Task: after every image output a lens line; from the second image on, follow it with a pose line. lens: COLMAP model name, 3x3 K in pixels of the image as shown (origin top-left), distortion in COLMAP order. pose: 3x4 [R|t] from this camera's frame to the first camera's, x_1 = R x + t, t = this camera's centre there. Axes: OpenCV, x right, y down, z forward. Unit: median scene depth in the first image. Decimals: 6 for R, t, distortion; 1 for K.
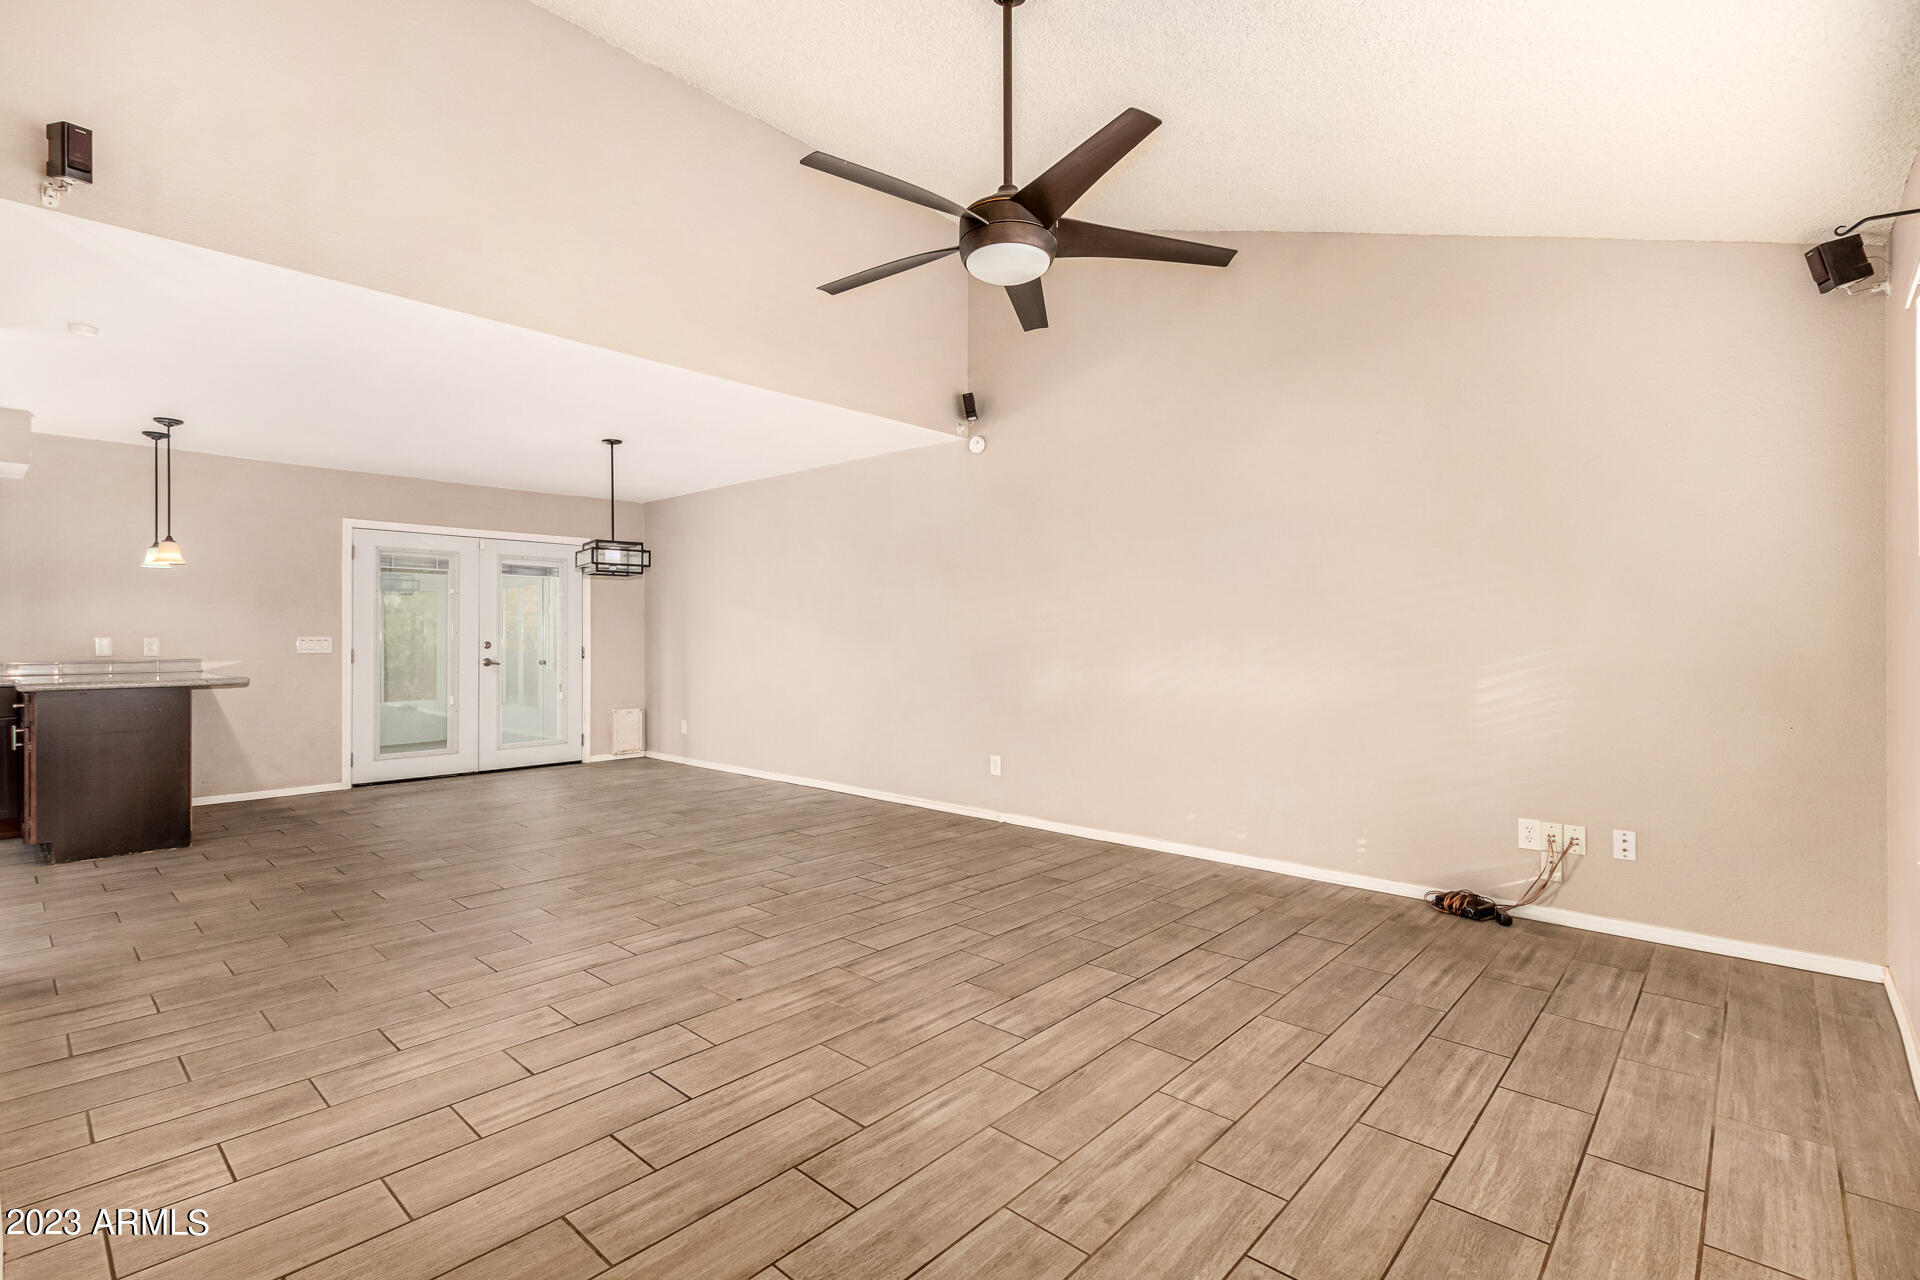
lens RADIAL K [[881.5, 0, 951.7], [0, 881.5, 646.0], [0, 0, 1]] dist [0.004120, -0.000377]
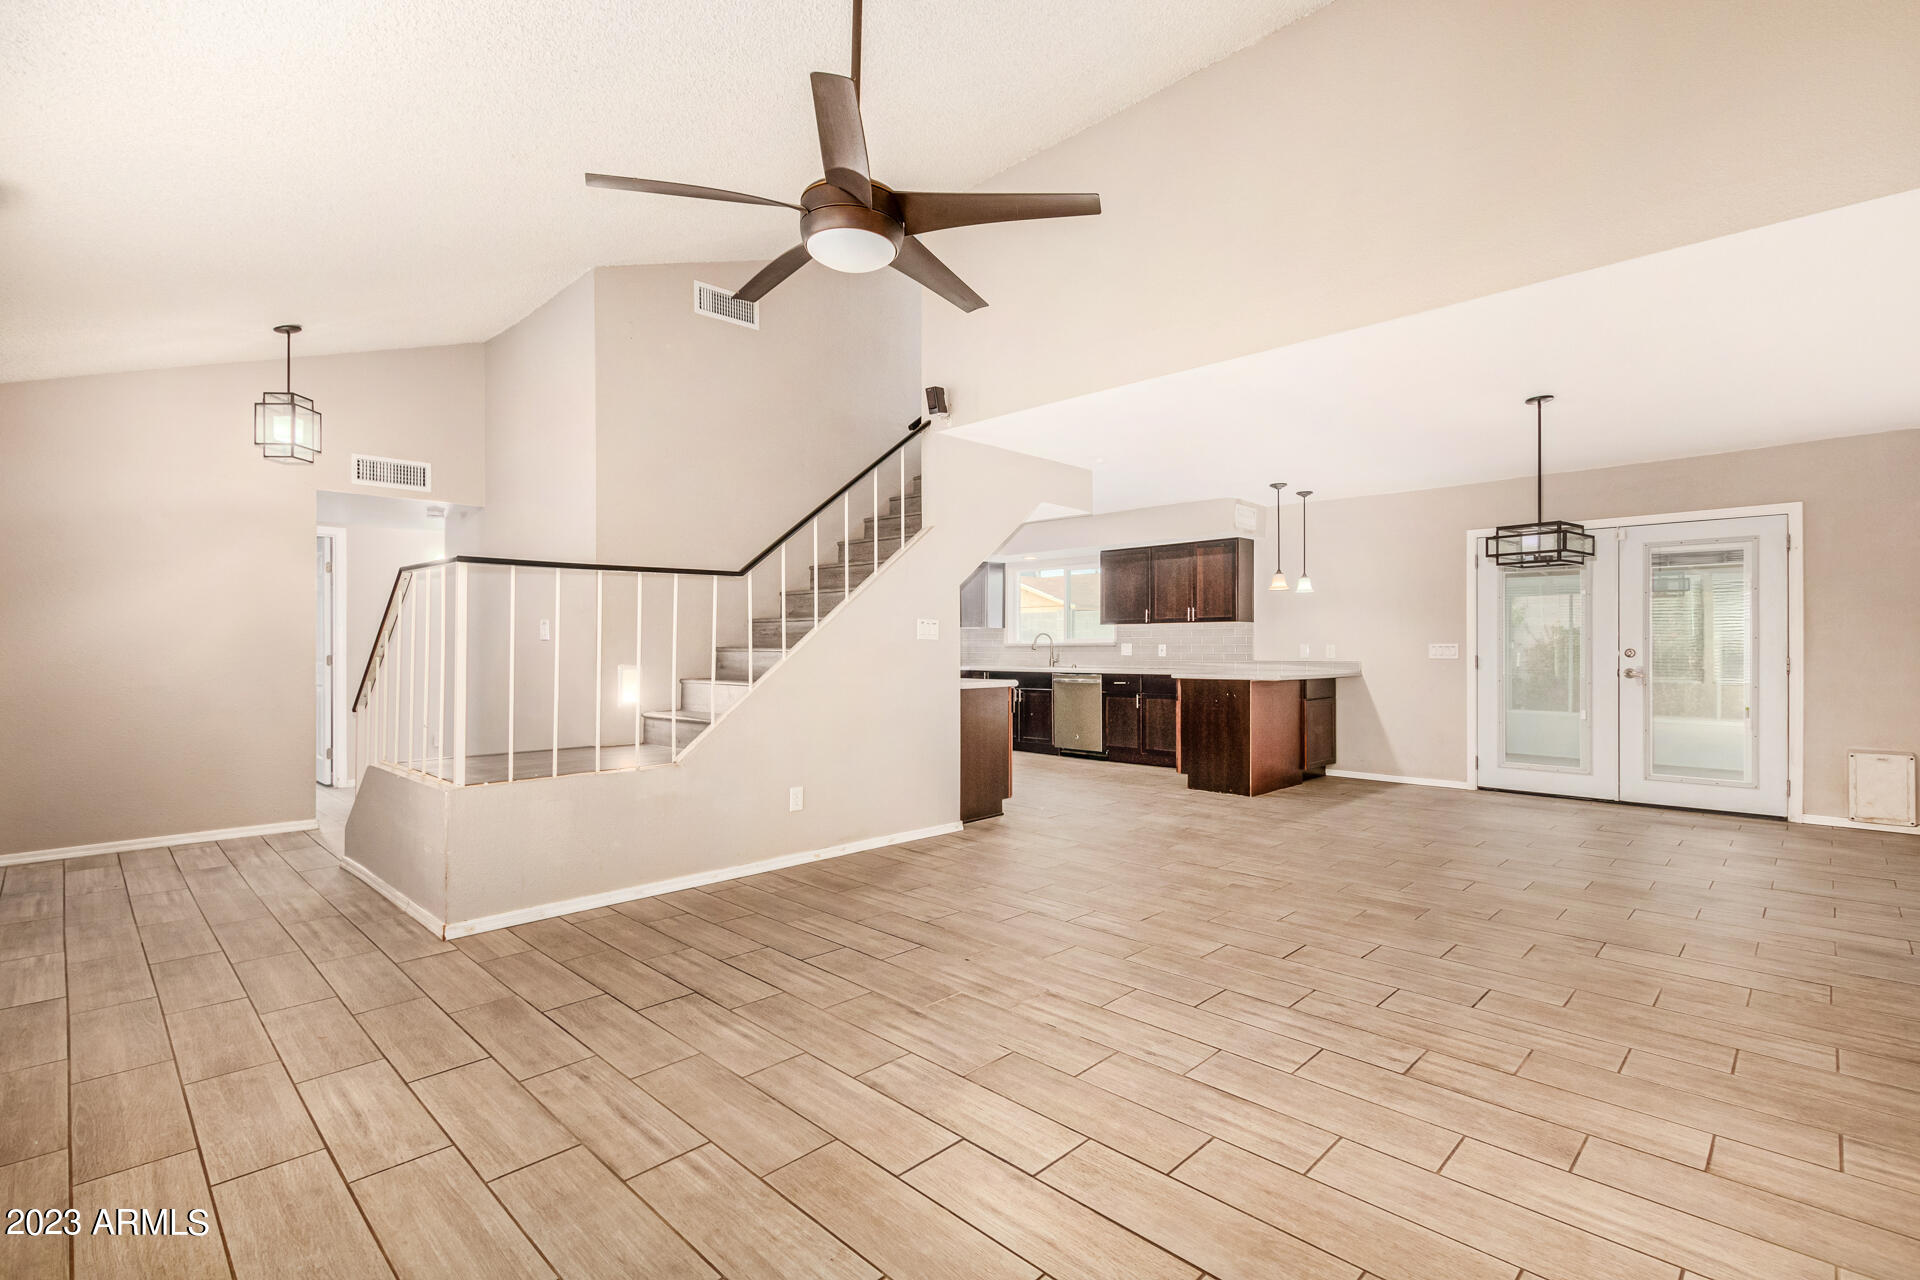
lens RADIAL K [[881.5, 0, 951.7], [0, 881.5, 646.0], [0, 0, 1]] dist [0.004120, -0.000377]
pose [[-0.037965, 0.000959, -0.999279, 0.773584], [-0.008563, 0.999963, 0.001285, -0.007189], [0.999242, 0.008605, -0.037955, 0.872483]]
